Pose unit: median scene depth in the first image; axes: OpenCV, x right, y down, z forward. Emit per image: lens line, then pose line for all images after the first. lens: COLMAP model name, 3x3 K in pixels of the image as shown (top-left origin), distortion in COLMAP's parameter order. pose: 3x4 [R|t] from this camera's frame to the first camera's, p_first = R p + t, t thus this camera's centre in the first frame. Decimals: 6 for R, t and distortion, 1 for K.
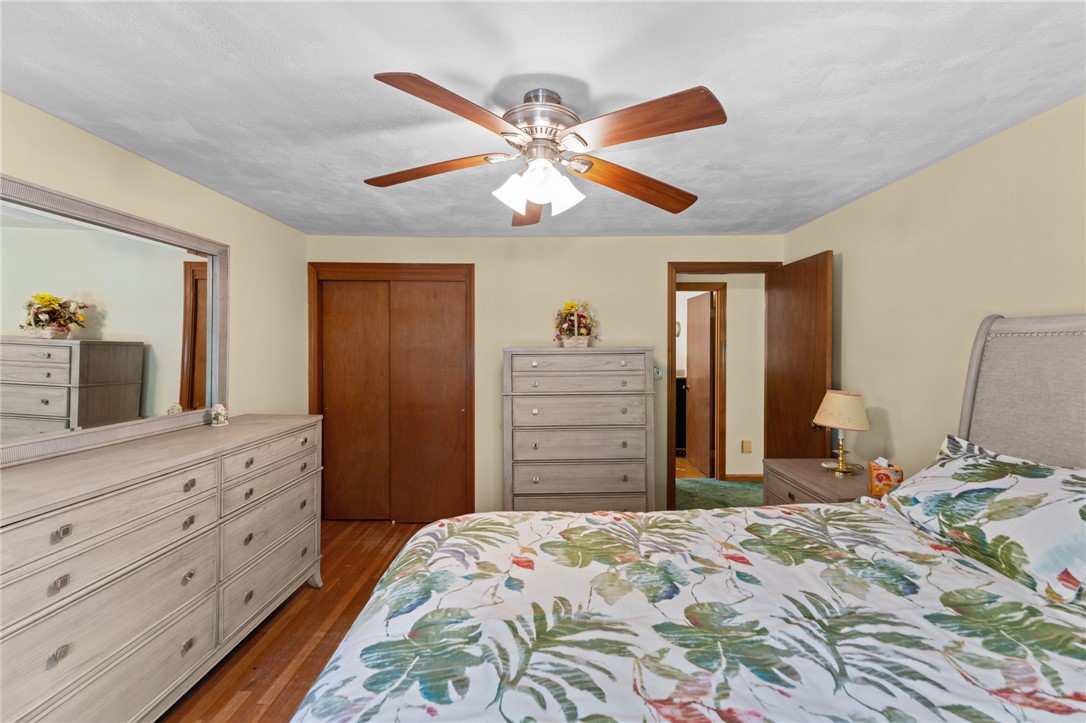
lens RADIAL K [[440.6, 0, 546.4], [0, 440.6, 350.6], [0, 0, 1]] dist [0.000271, 0.000136]
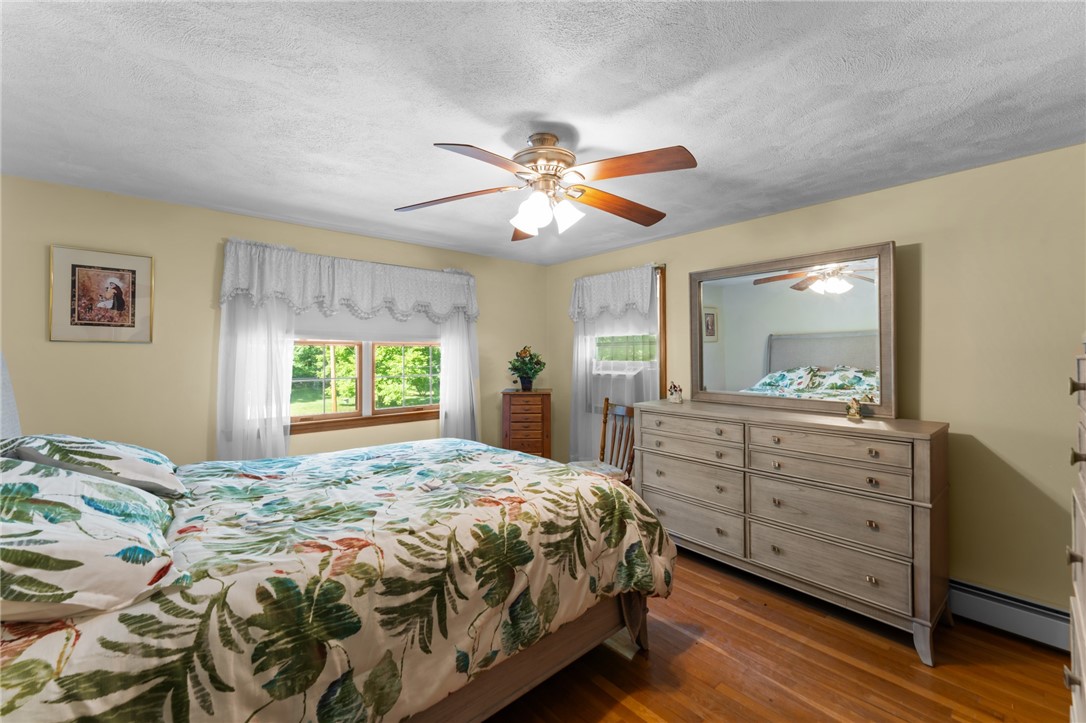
lens RADIAL K [[440.6, 0, 543.8], [0, 440.6, 353.3], [0, 0, 1]] dist [0.000271, 0.000136]
pose [[-0.741902, 0.002021, -0.670505, 0.714794], [-0.002412, 0.999981, 0.005683, 0.010847], [0.670504, 0.005833, -0.741883, 1.699155]]
